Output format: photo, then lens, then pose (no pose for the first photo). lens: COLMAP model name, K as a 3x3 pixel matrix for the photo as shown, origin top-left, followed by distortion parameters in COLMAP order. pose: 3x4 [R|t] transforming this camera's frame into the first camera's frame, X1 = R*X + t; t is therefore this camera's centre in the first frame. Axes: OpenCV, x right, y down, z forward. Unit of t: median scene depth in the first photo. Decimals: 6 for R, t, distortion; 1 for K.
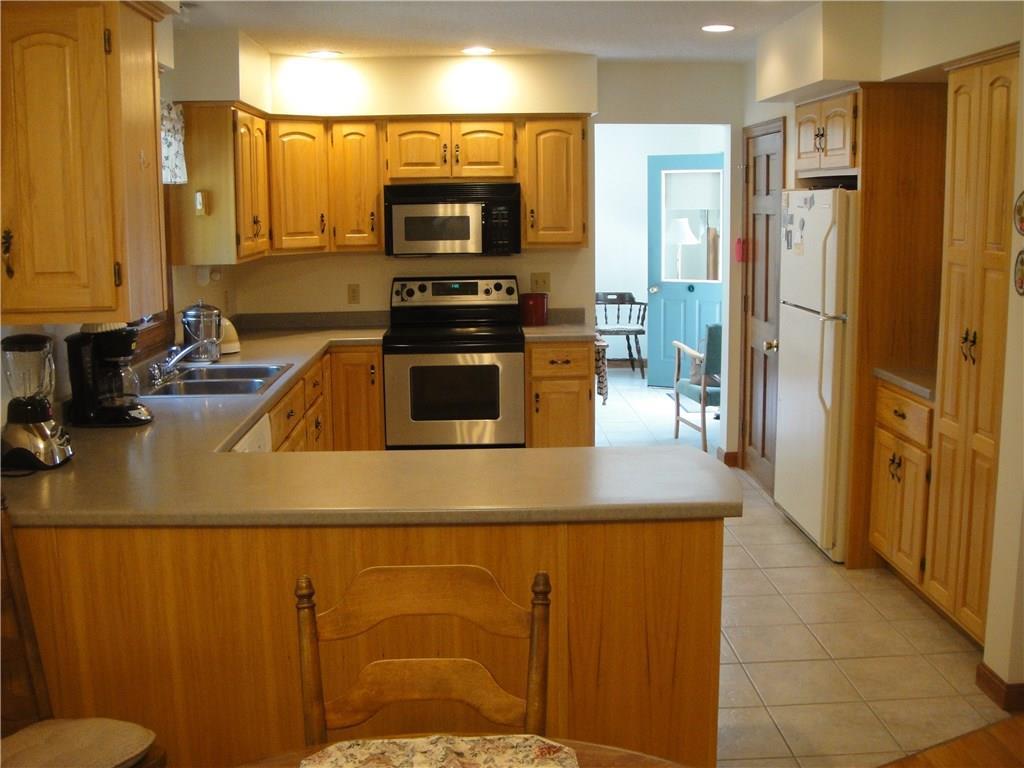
lens RADIAL K [[1108.8, 0, 510.6], [0, 1108.8, 378.9], [0, 0, 1]] dist [-0.153674, 0.106627]
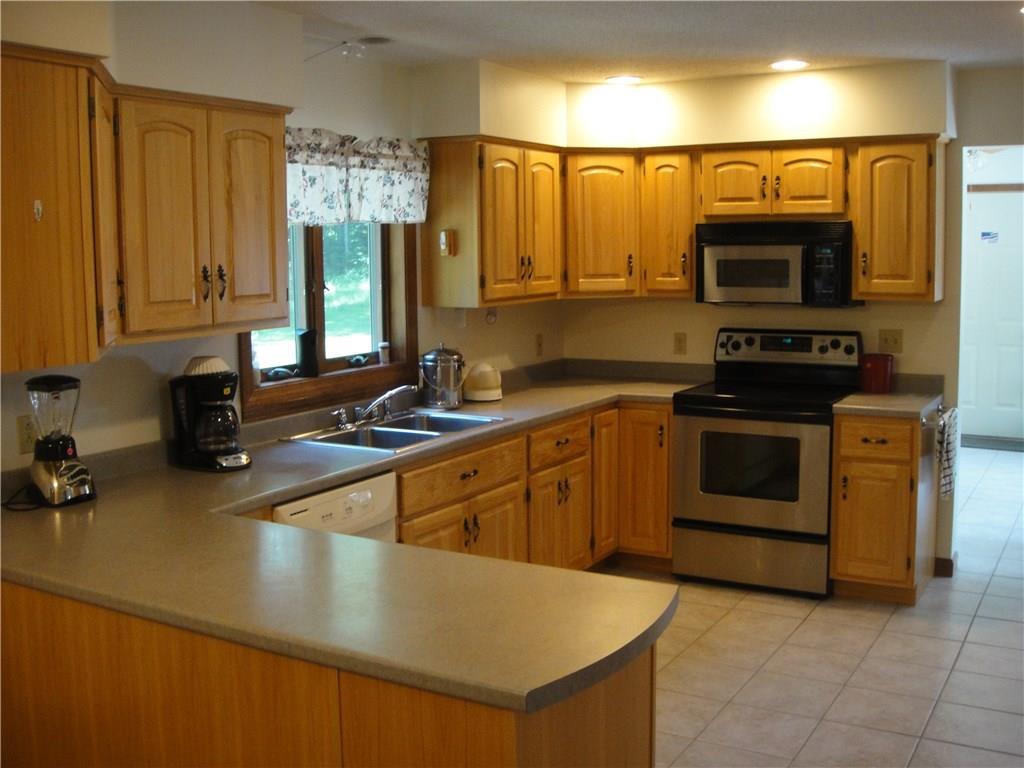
lens RADIAL K [[1108.8, 0, 510.6], [0, 1108.8, 378.9], [0, 0, 1]] dist [-0.153674, 0.106627]
pose [[0.843520, 0.064795, -0.533175, 0.239991], [-0.080687, 0.996718, -0.006524, -0.033462], [0.531003, 0.048524, 0.845980, 0.178322]]
